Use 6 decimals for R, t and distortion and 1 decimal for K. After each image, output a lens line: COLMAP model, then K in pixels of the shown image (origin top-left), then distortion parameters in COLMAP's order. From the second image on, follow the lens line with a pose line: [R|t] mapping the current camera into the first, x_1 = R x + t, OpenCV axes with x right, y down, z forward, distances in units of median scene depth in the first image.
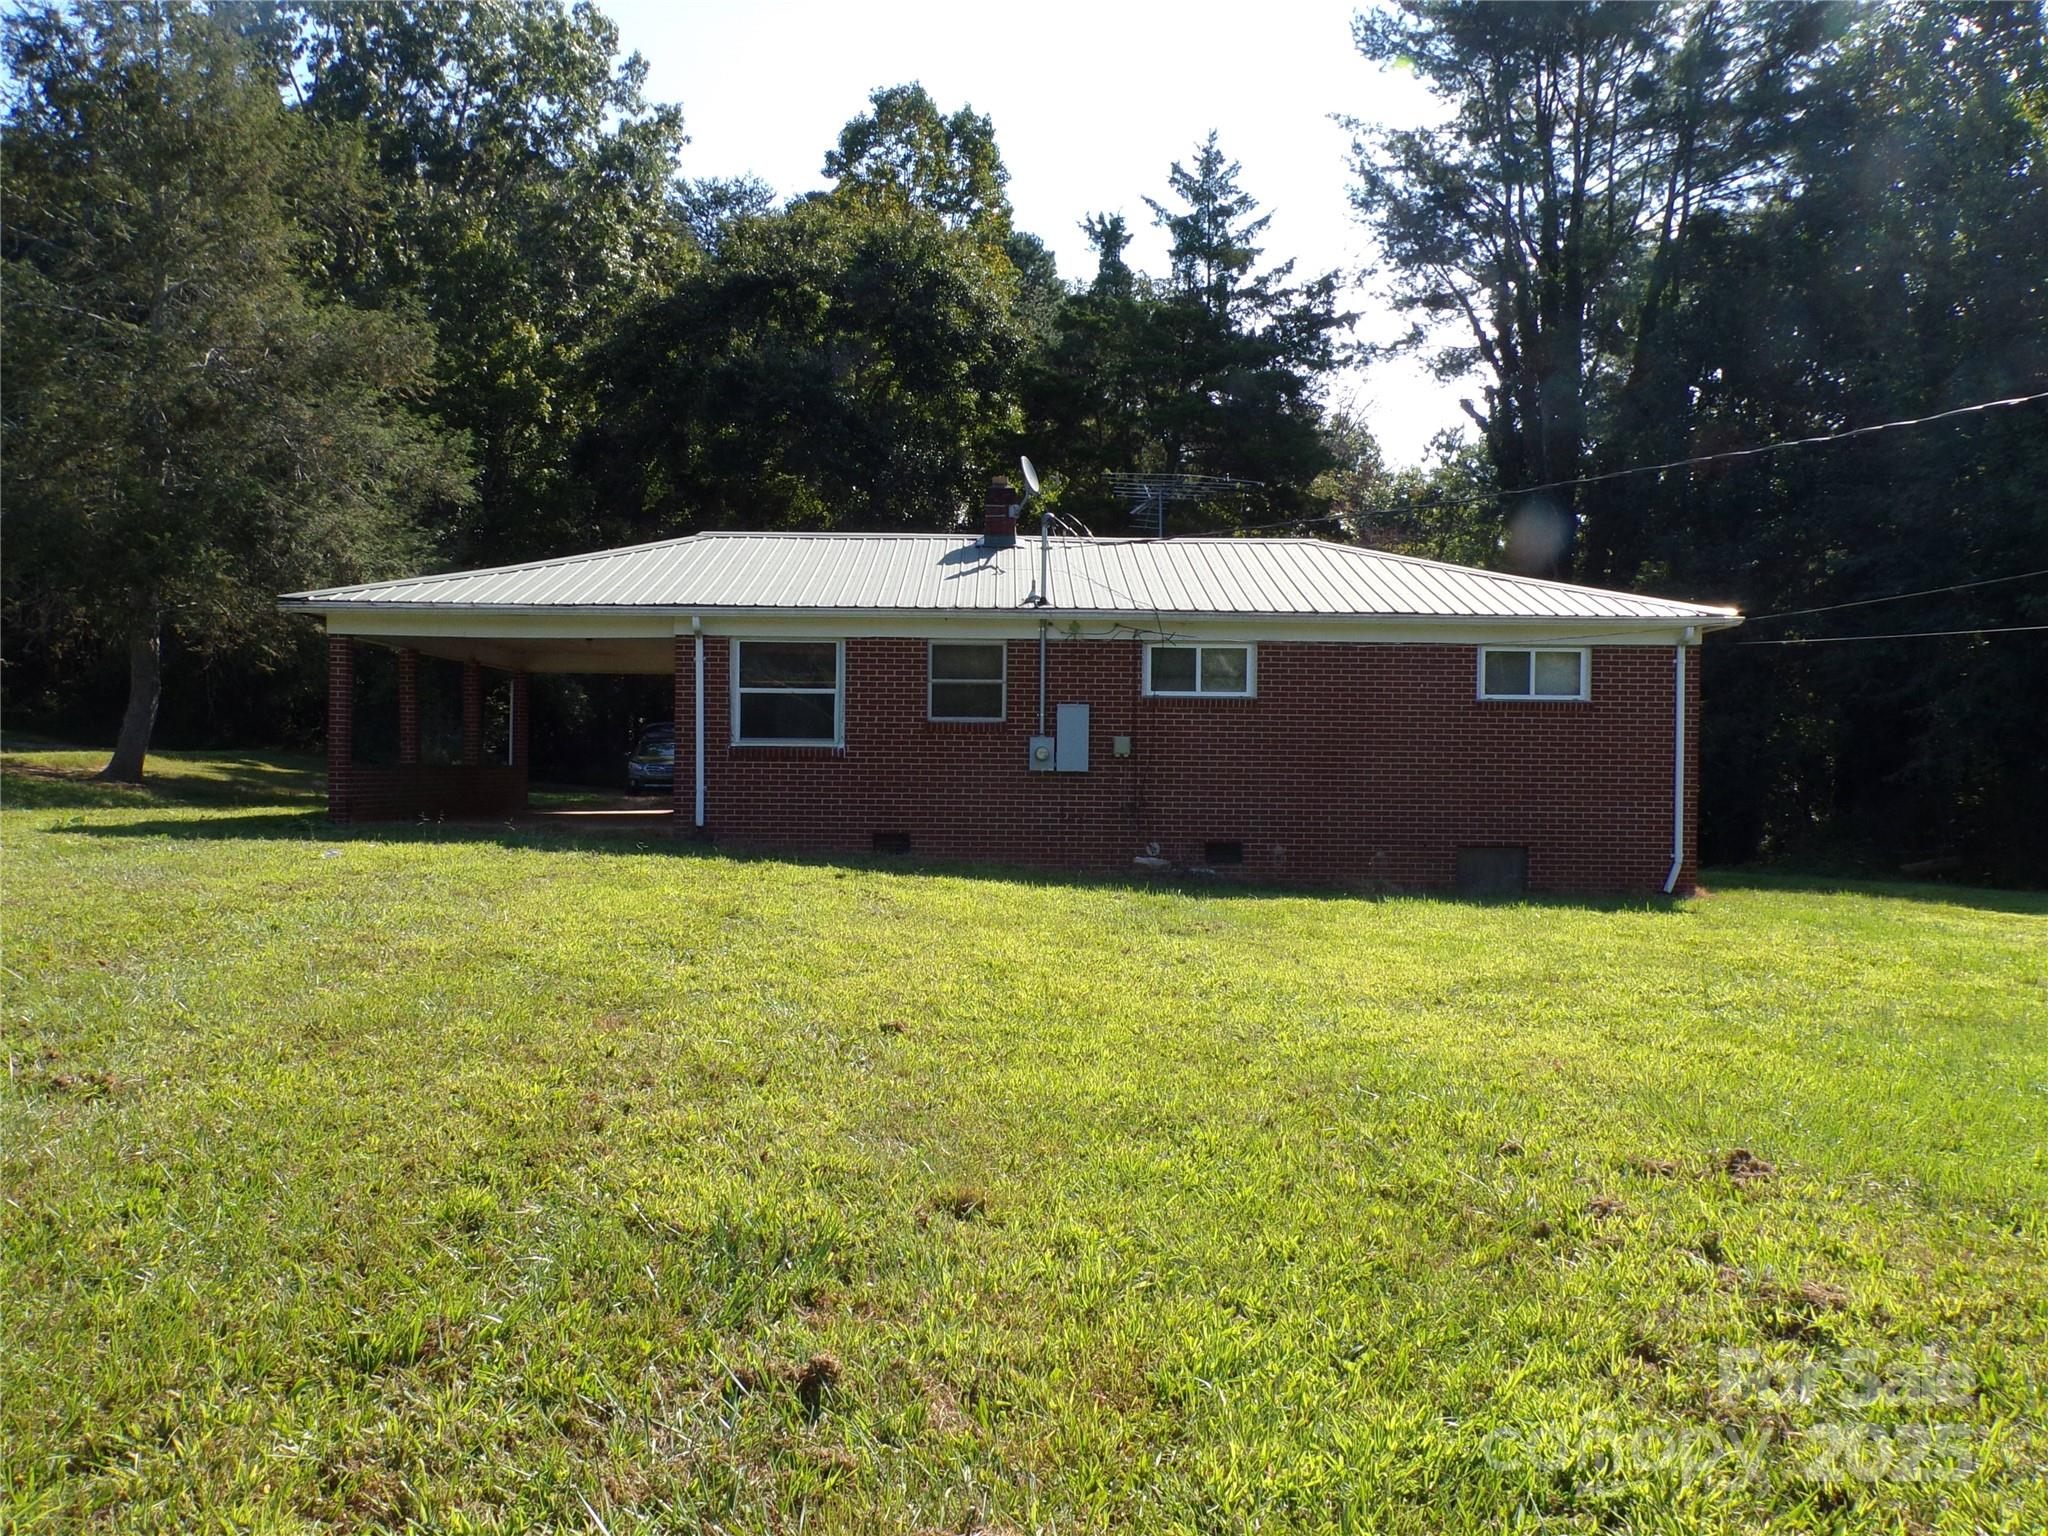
lens RADIAL K [[1660.7, 0, 1022.4], [0, 1660.7, 769.4], [0, 0, 1]] dist [0.028597, 0.014842]
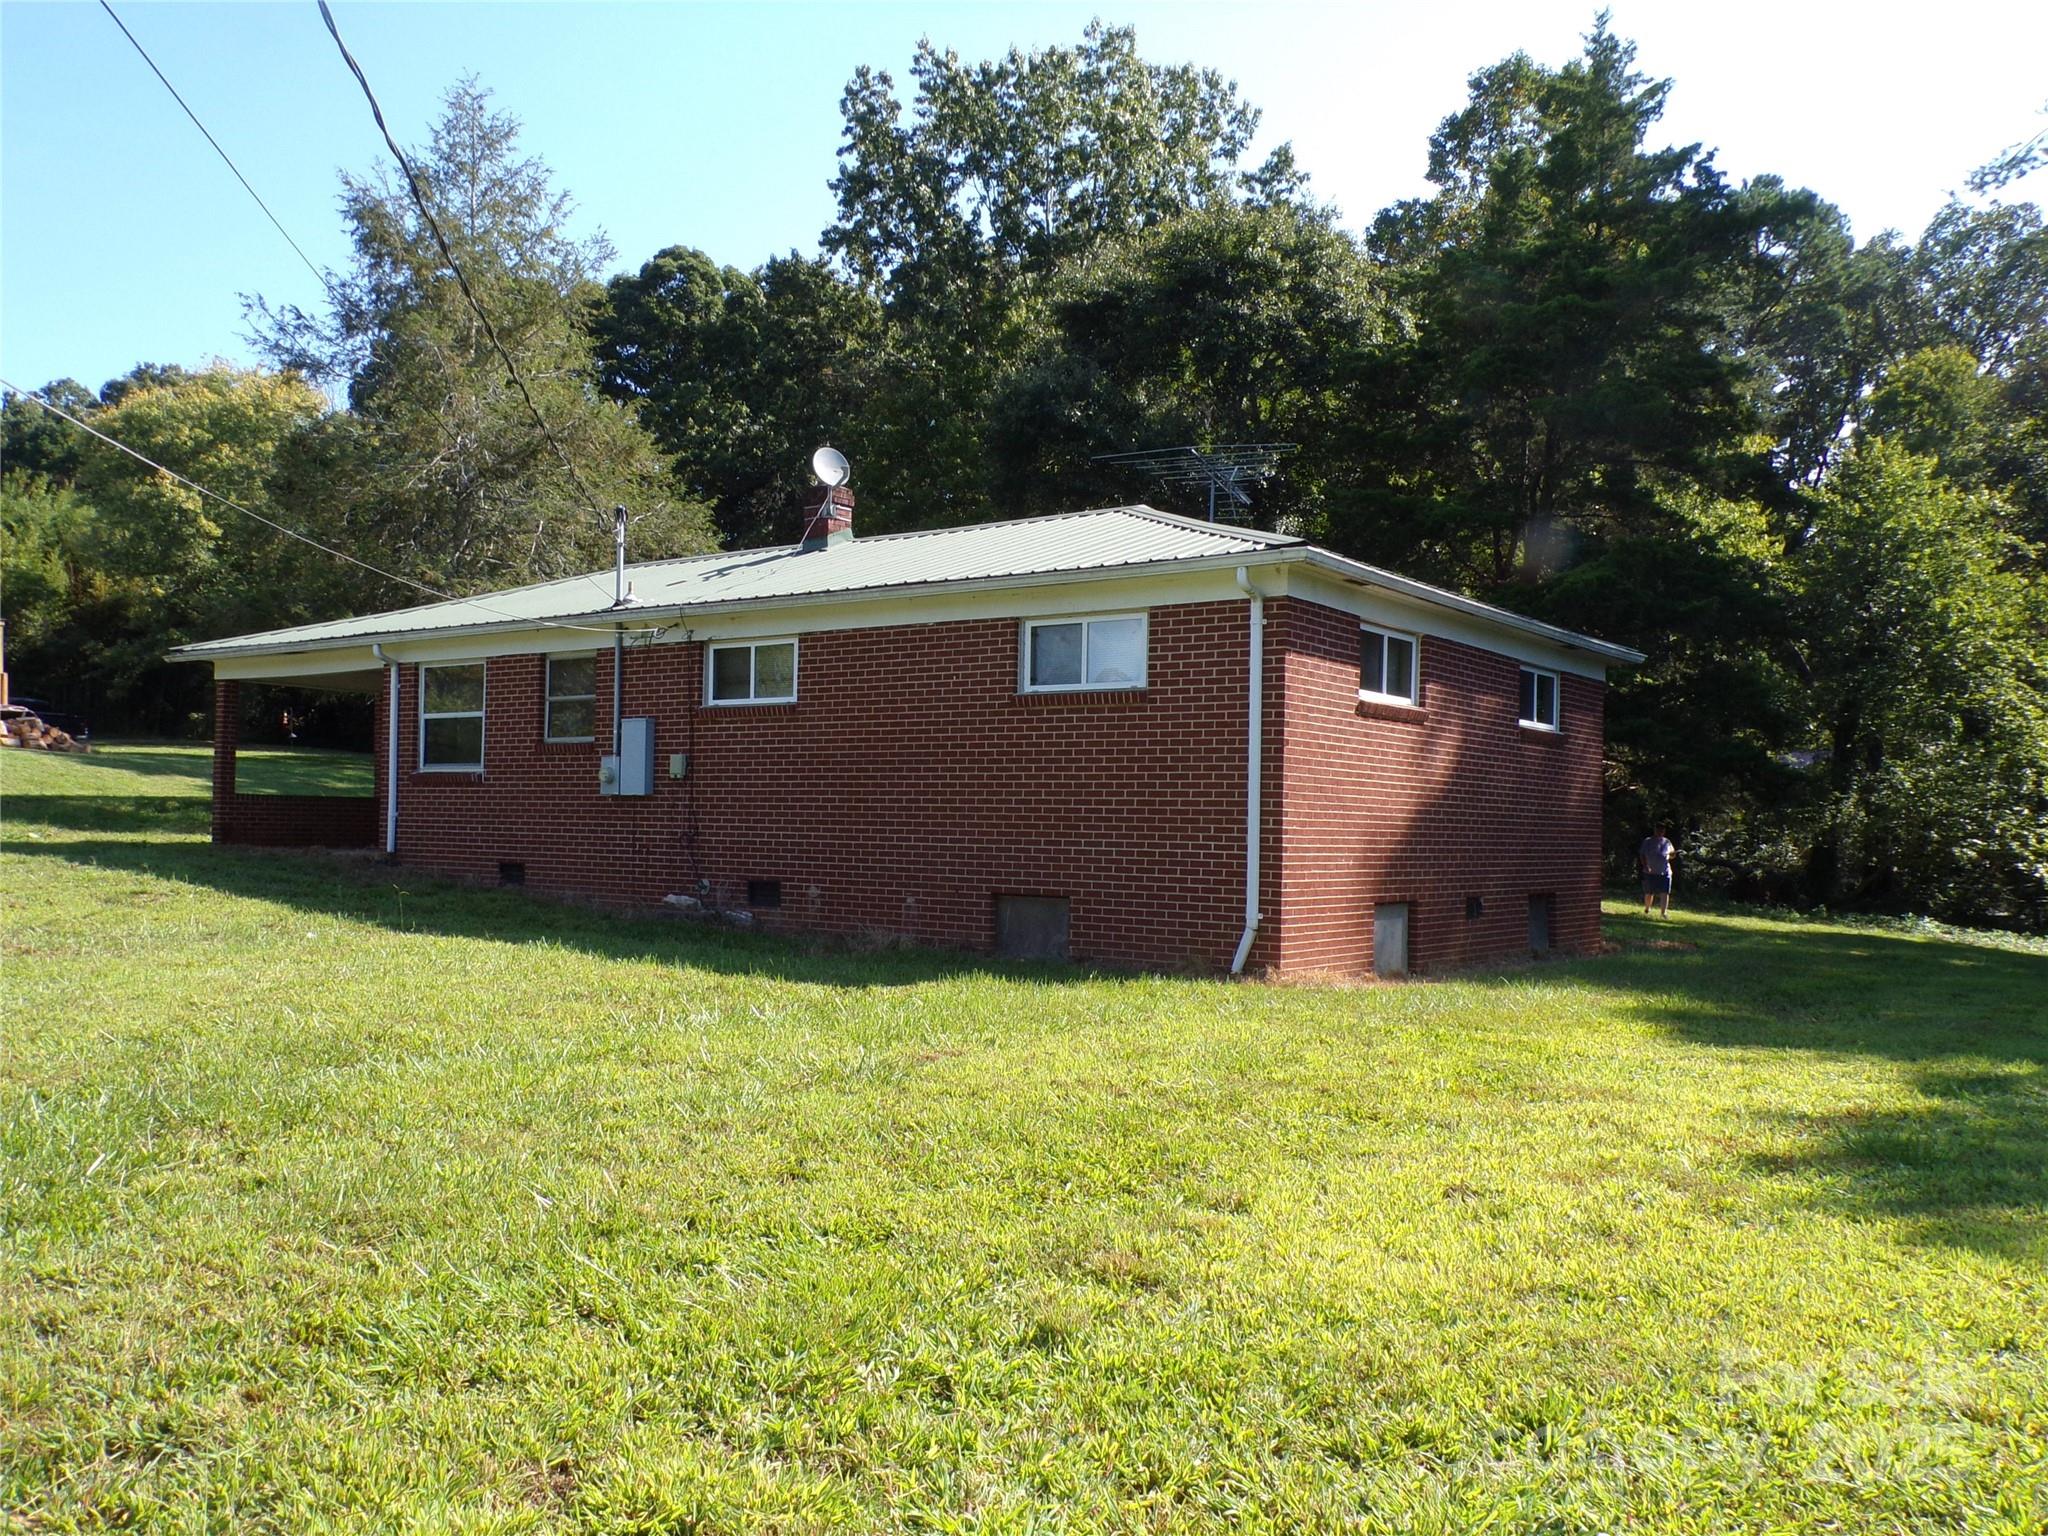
lens RADIAL K [[1660.7, 0, 1023.7], [0, 1660.7, 767.7], [0, 0, 1]] dist [0.028597, 0.014842]
pose [[0.802356, -0.017076, -0.596601, 0.710542], [-0.009847, 0.999076, -0.041839, 0.021290], [0.596764, 0.039444, 0.801447, 0.417870]]
